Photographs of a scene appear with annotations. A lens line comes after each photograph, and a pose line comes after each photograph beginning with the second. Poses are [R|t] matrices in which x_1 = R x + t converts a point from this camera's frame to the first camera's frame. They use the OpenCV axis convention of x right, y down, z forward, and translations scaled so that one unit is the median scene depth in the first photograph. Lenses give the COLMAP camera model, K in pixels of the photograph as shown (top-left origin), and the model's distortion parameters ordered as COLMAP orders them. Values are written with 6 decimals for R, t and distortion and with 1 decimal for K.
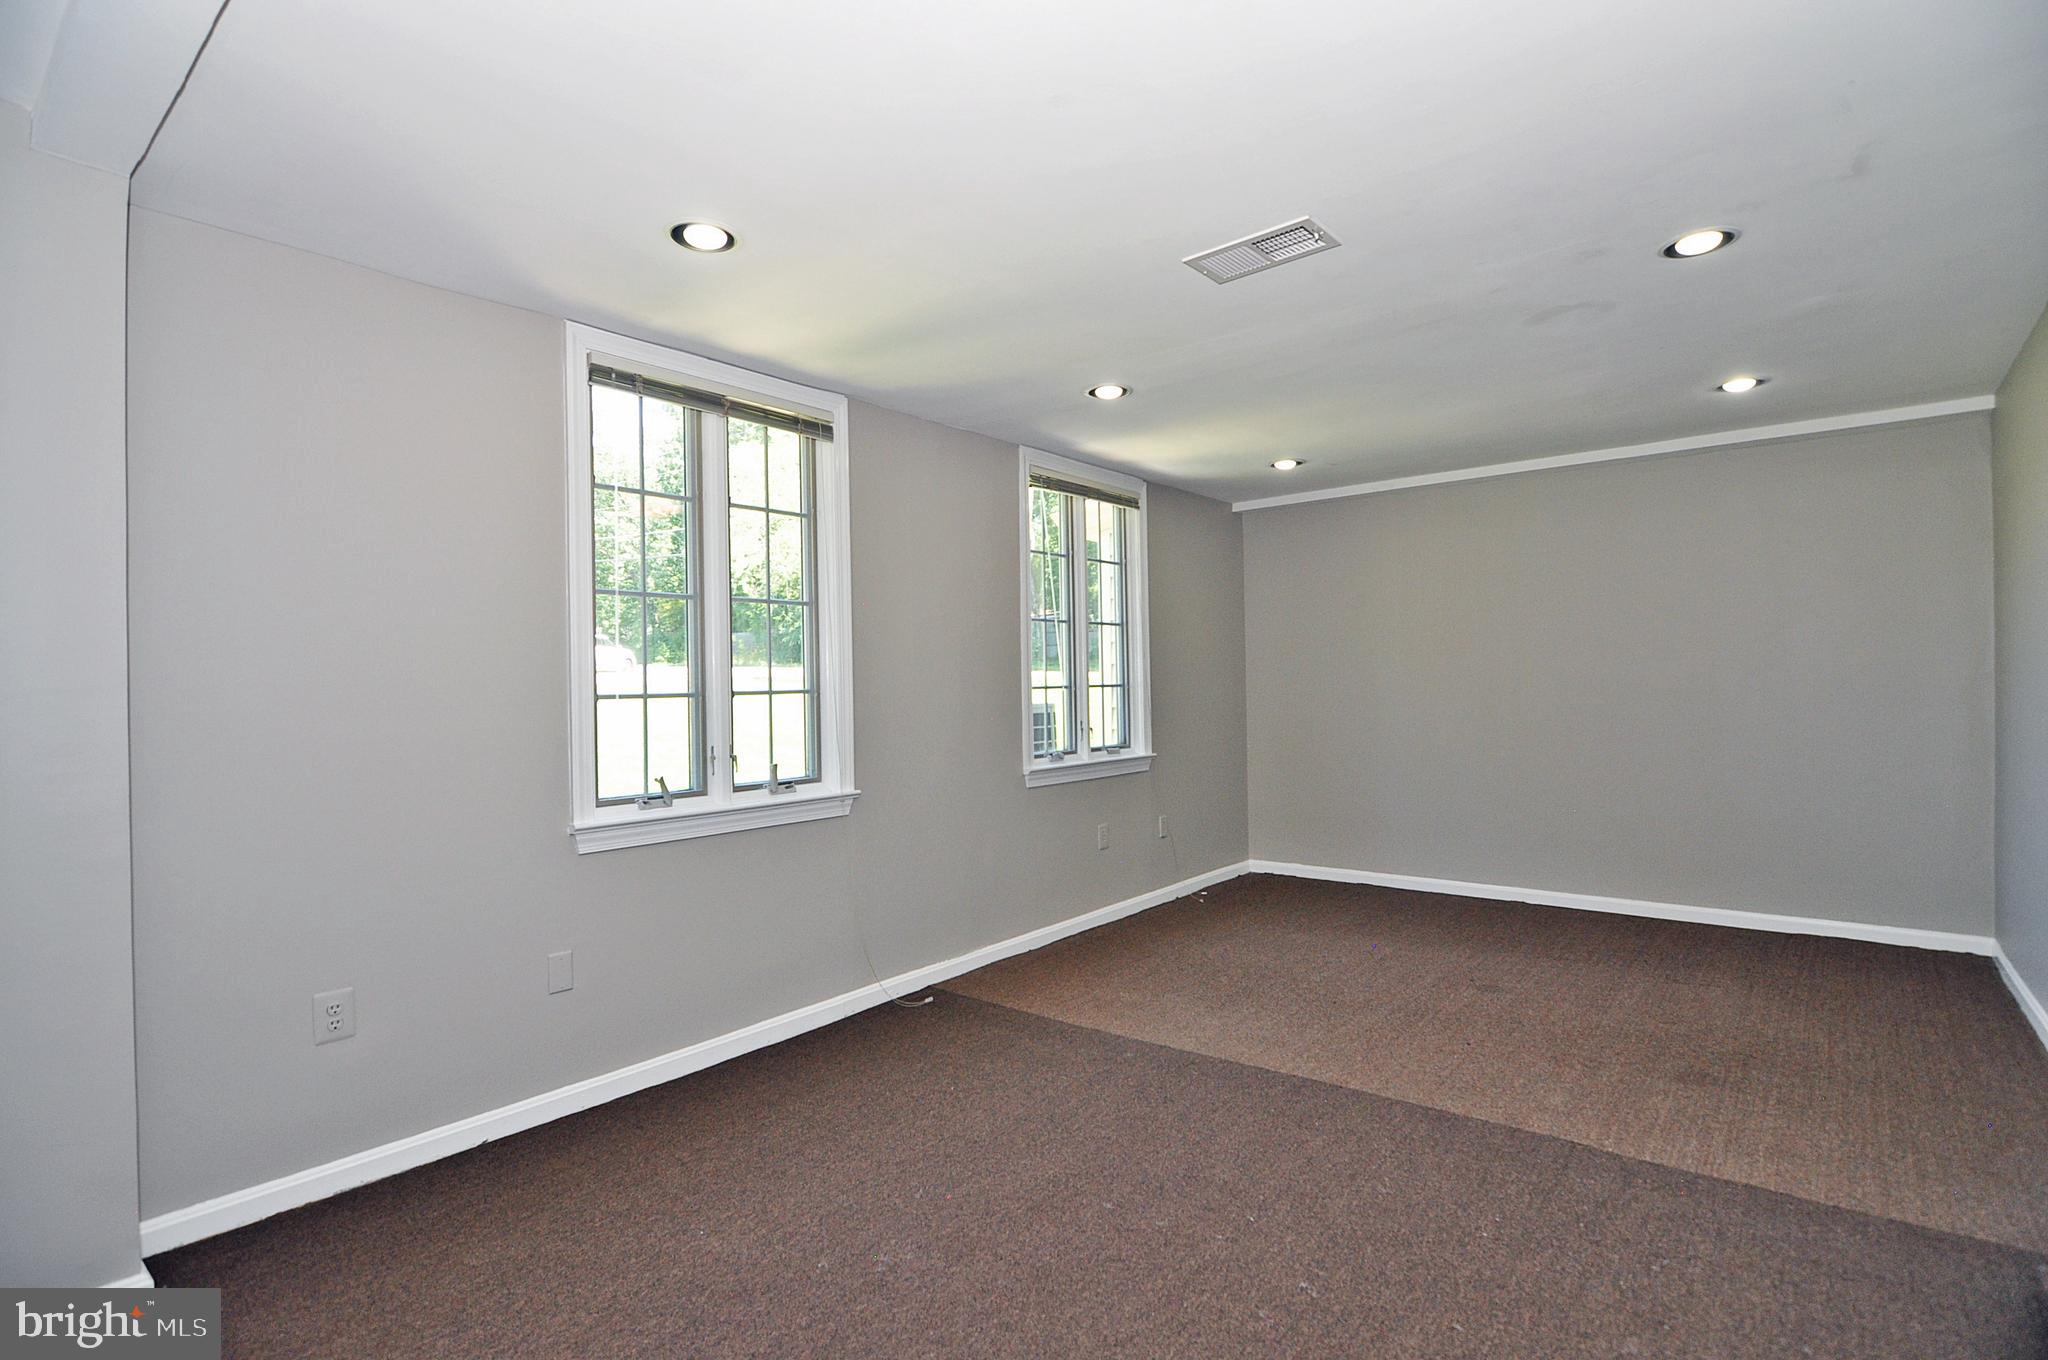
lens RADIAL K [[978.1, 0, 1024.0], [0, 978.1, 680.0], [0, 0, 1]] dist [0.000195, 0.000026]
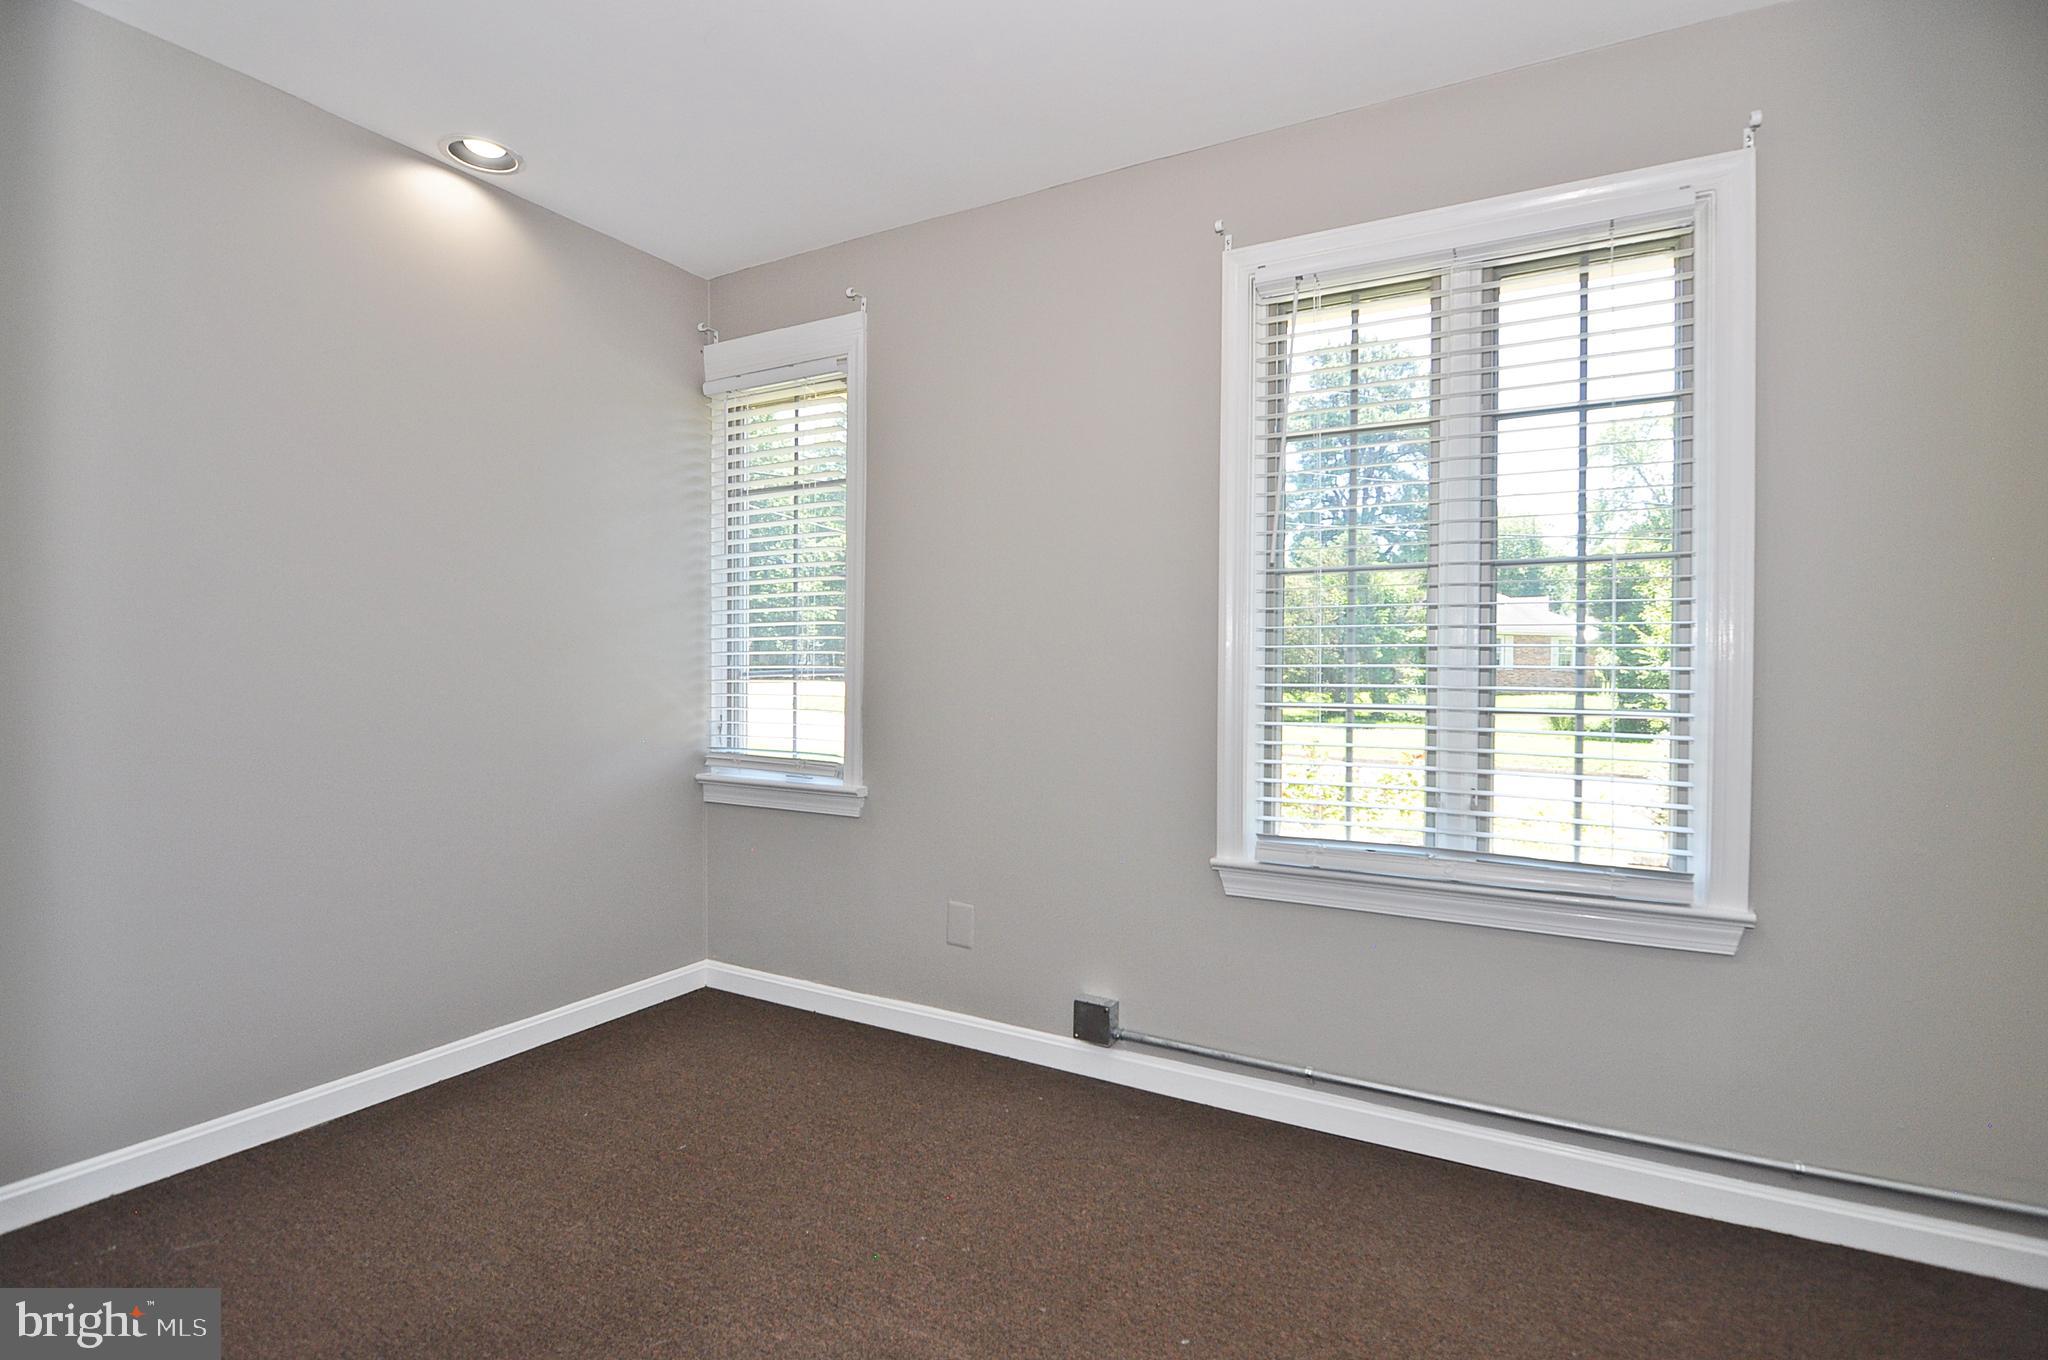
lens RADIAL K [[978.1, 0, 1024.0], [0, 978.1, 680.0], [0, 0, 1]] dist [0.000195, 0.000026]
pose [[0.174830, 0.027069, -0.984227, 0.272136], [-0.001274, 0.999627, 0.027266, -0.023859], [0.984598, -0.003513, 0.174799, 0.560493]]
